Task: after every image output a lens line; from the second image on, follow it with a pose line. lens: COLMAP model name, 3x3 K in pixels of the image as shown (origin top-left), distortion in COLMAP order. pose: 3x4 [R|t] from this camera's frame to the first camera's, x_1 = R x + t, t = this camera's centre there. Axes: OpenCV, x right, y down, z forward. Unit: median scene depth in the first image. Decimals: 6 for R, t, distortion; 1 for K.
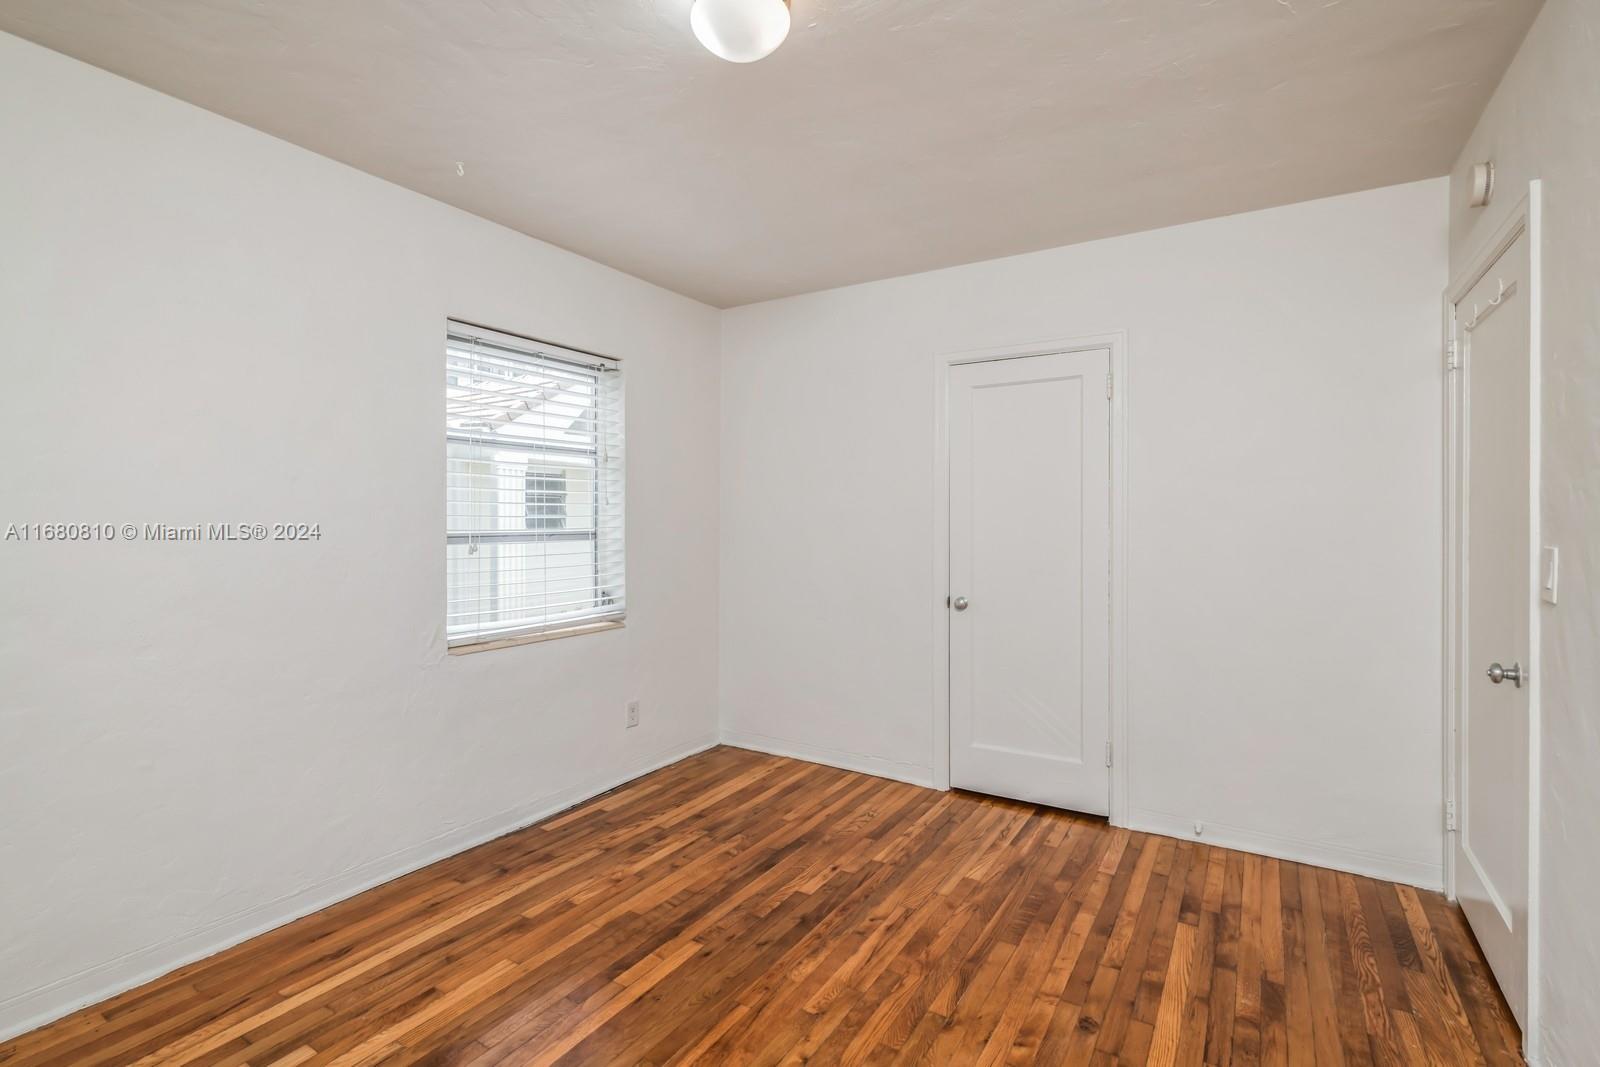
lens RADIAL K [[722.6, 0, 799.7], [0, 722.6, 534.5], [0, 0, 1]] dist [0.002339, -0.000999]
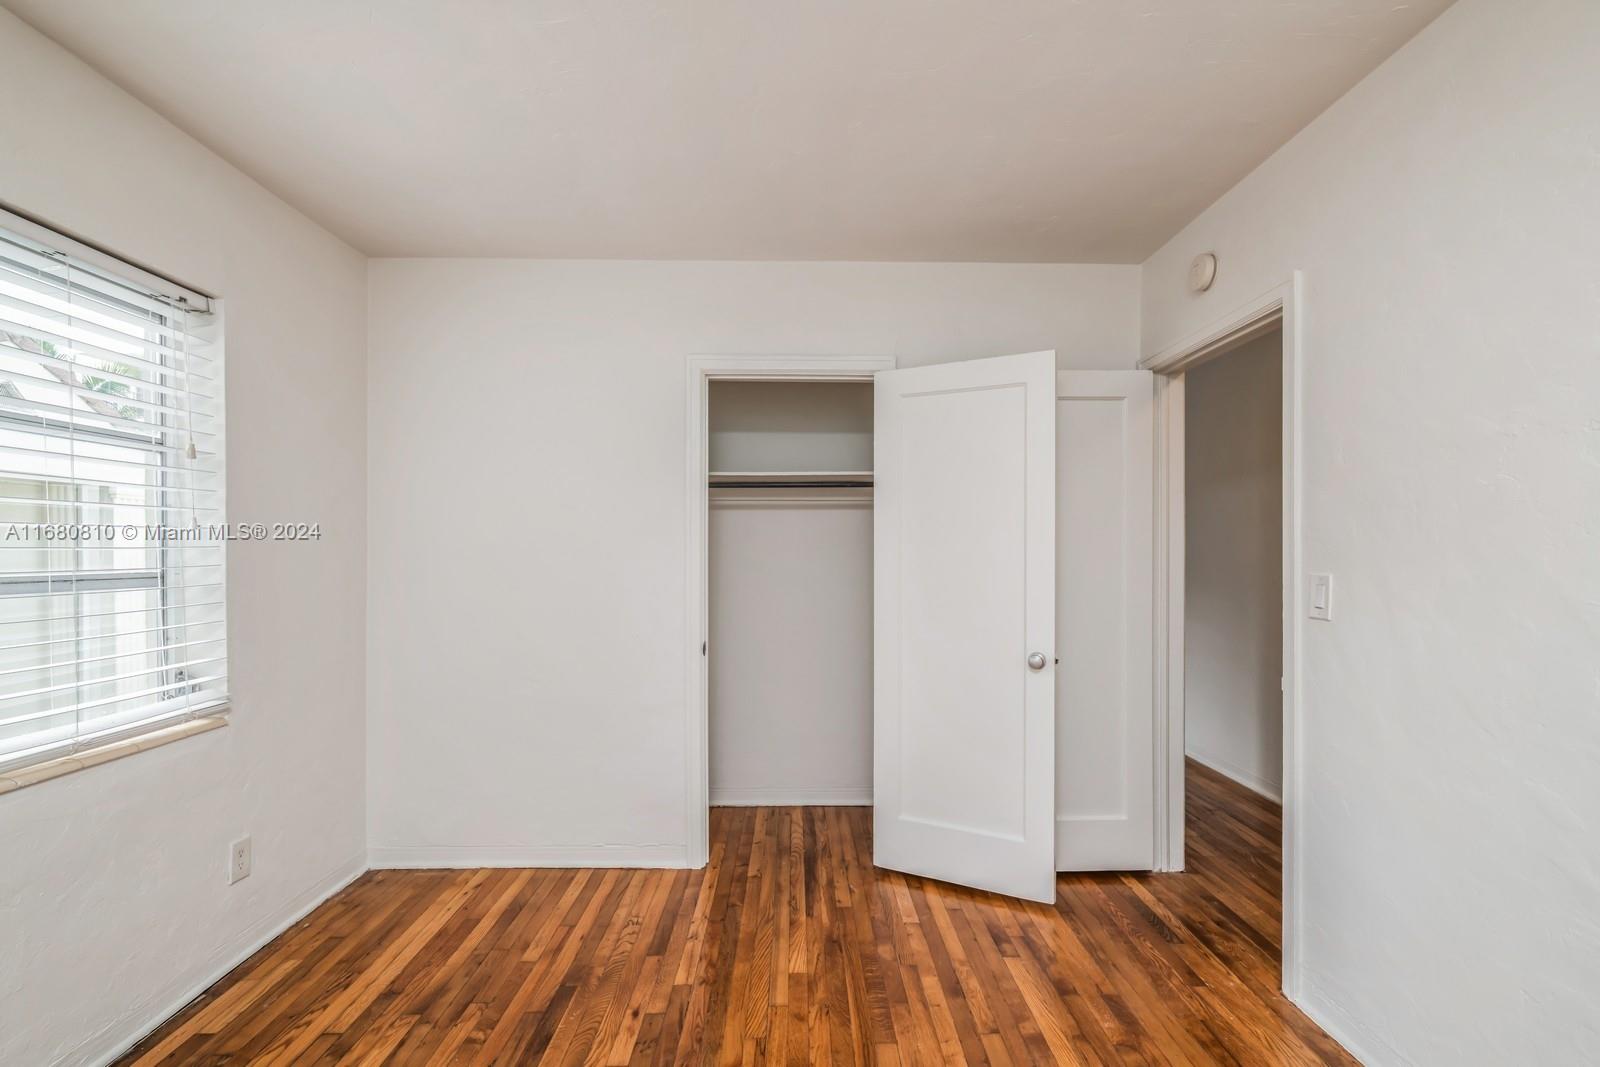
lens RADIAL K [[722.6, 0, 788.6], [0, 722.6, 571.1], [0, 0, 1]] dist [0.002339, -0.000999]
pose [[0.845075, -0.011982, 0.534514, -0.199125], [0.014046, 0.999901, 0.000208, 0.001416], [-0.534464, 0.007332, 0.845160, 0.251899]]
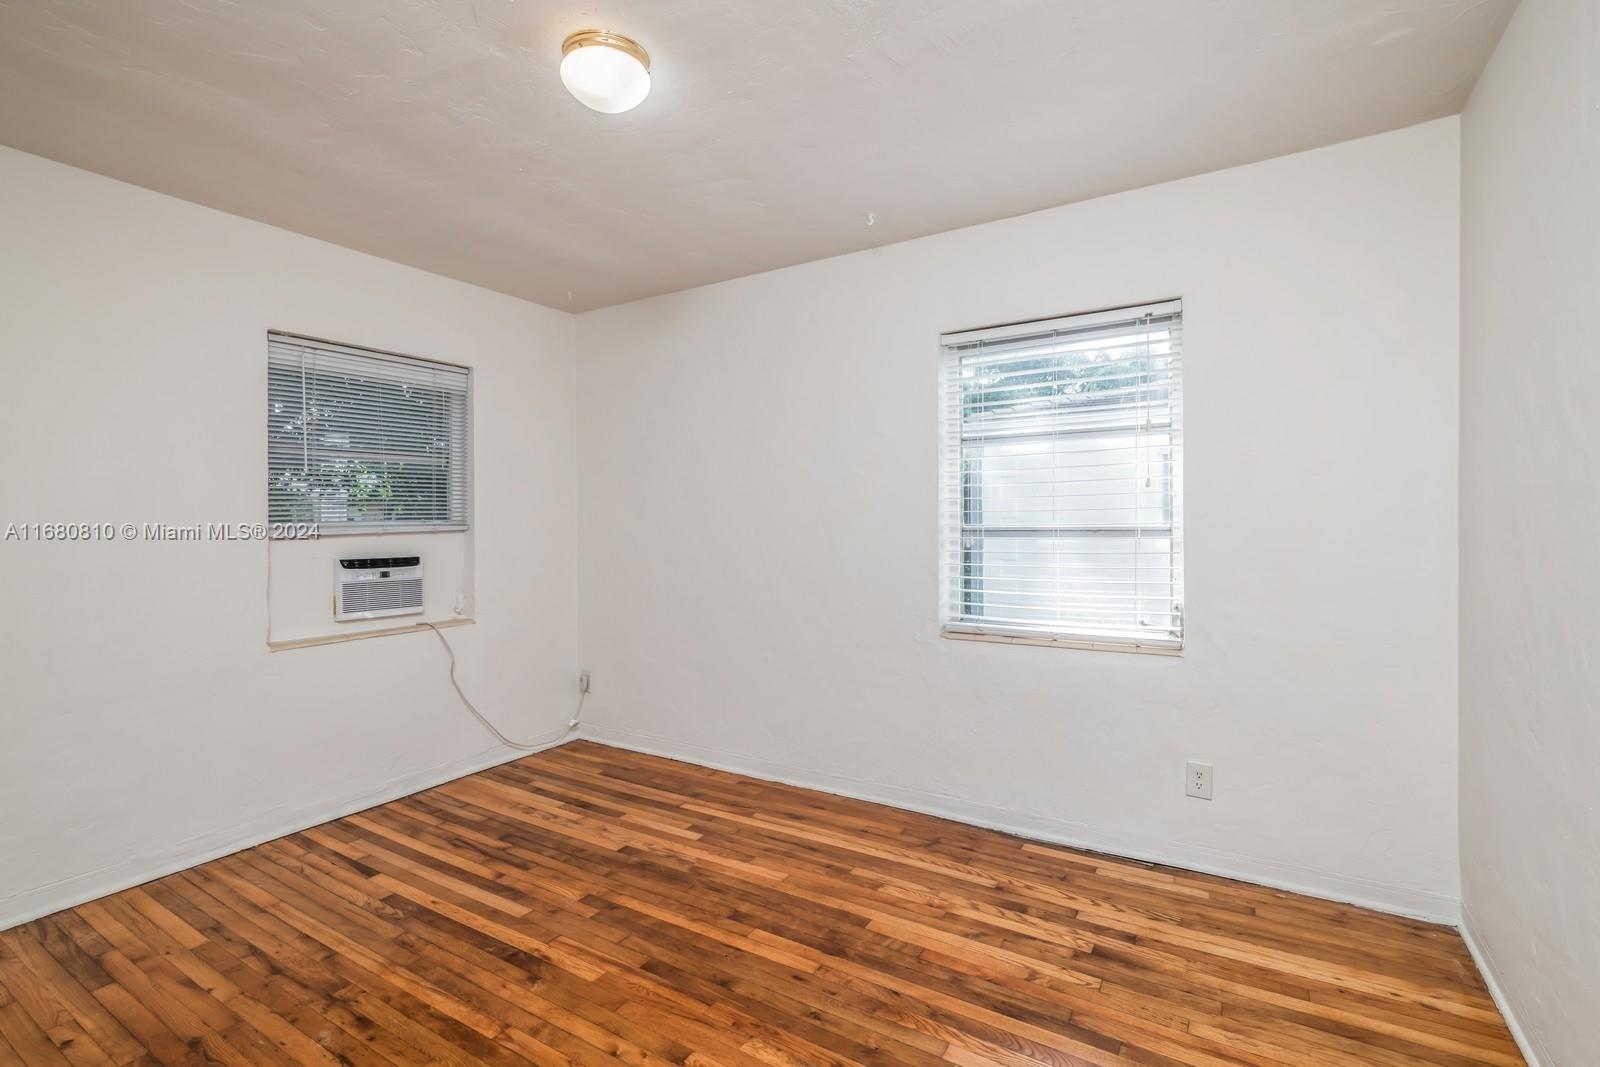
lens RADIAL K [[722.6, 0, 795.8], [0, 722.6, 512.4], [0, 0, 1]] dist [0.002339, -0.000999]
pose [[0.018397, -0.014291, -0.999729, 0.602094], [-0.011126, 0.999833, -0.014497, -0.003771], [0.999769, 0.011390, 0.018235, 0.723171]]
